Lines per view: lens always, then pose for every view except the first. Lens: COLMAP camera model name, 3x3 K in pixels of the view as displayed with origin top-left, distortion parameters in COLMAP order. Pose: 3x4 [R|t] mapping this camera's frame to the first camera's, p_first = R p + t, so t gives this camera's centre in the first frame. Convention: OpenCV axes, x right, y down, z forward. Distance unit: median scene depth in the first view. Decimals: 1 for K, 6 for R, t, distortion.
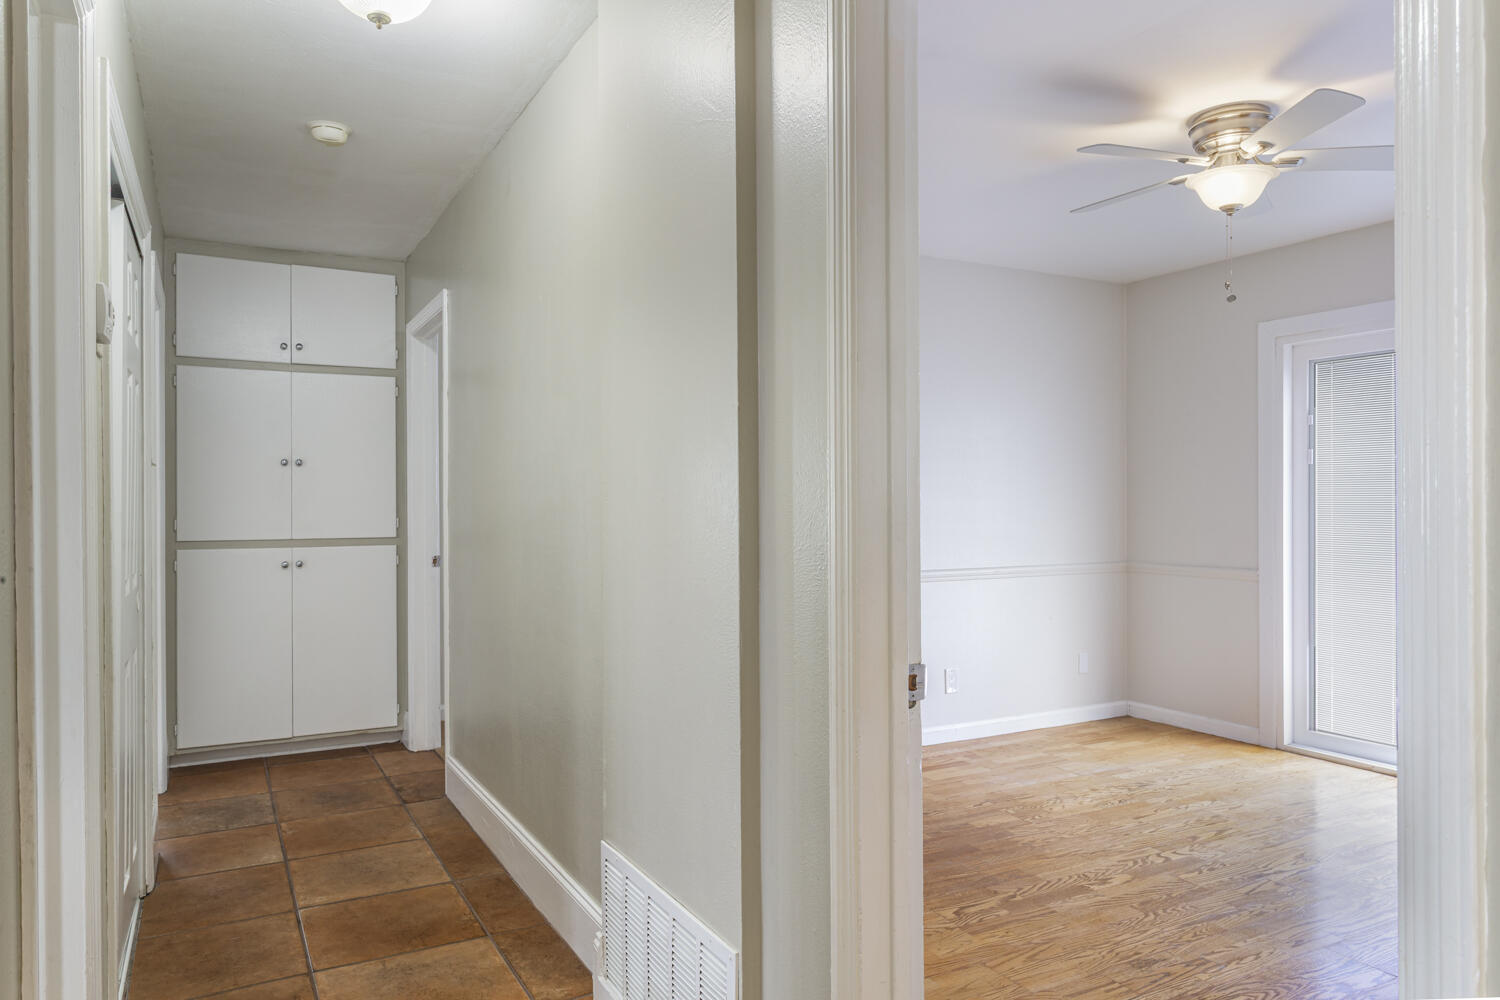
lens RADIAL K [[974.2, 0, 744.3], [0, 974.2, 508.5], [0, 0, 1]] dist [0.001815, 0.000814]
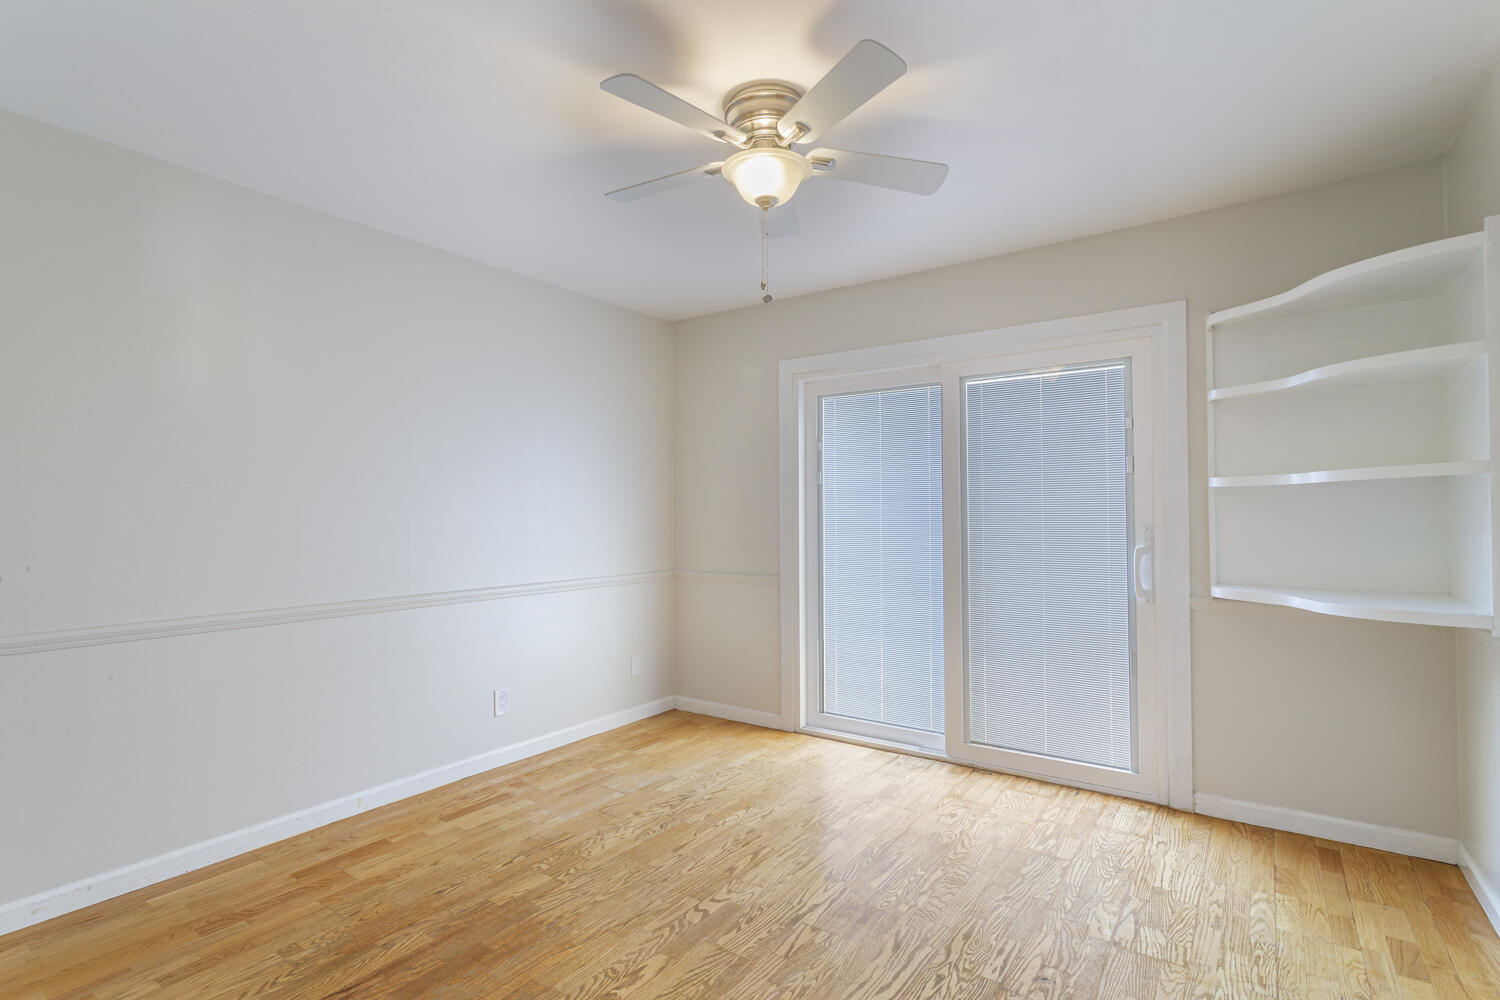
lens RADIAL K [[717.8, 0, 743.0], [0, 717.8, 504.7], [0, 0, 1]] dist [0.002424, 0.000837]
pose [[0.897502, 0.005460, 0.440976, 0.144017], [0.003005, 0.999824, -0.018496, -0.006106], [-0.441000, 0.017926, 0.897328, 0.323129]]
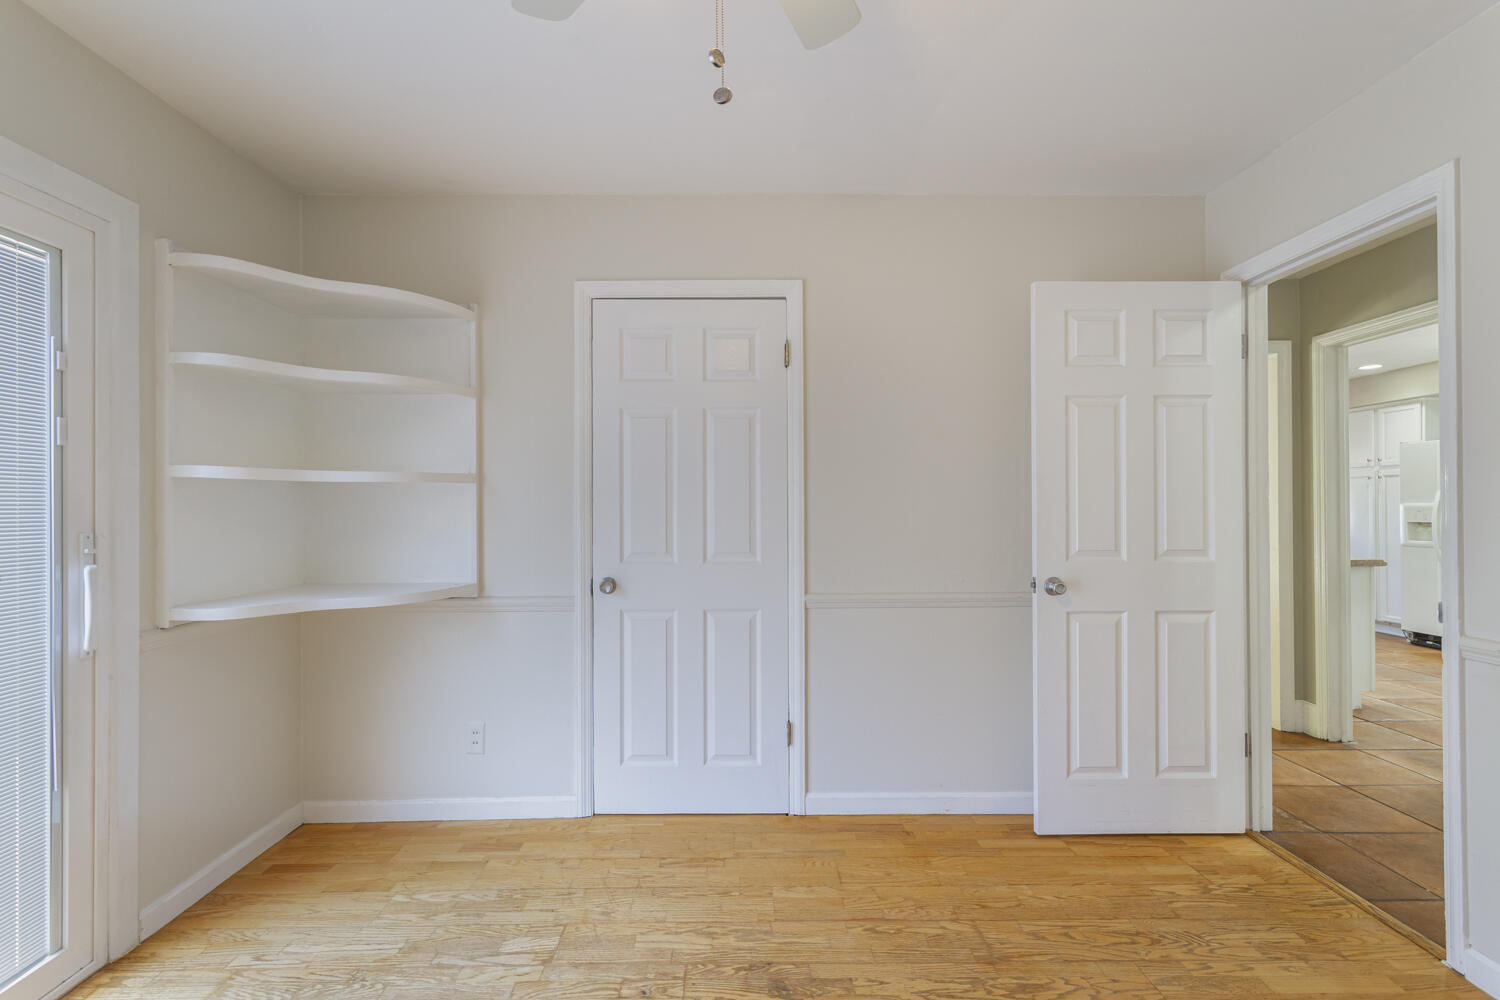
lens RADIAL K [[717.8, 0, 748.1], [0, 717.8, 498.5], [0, 0, 1]] dist [0.002424, 0.000837]
pose [[-0.890474, 0.010393, 0.454915, 0.260847], [0.005144, 0.999905, -0.012775, -0.011530], [-0.455005, -0.009036, -0.890443, 1.047338]]
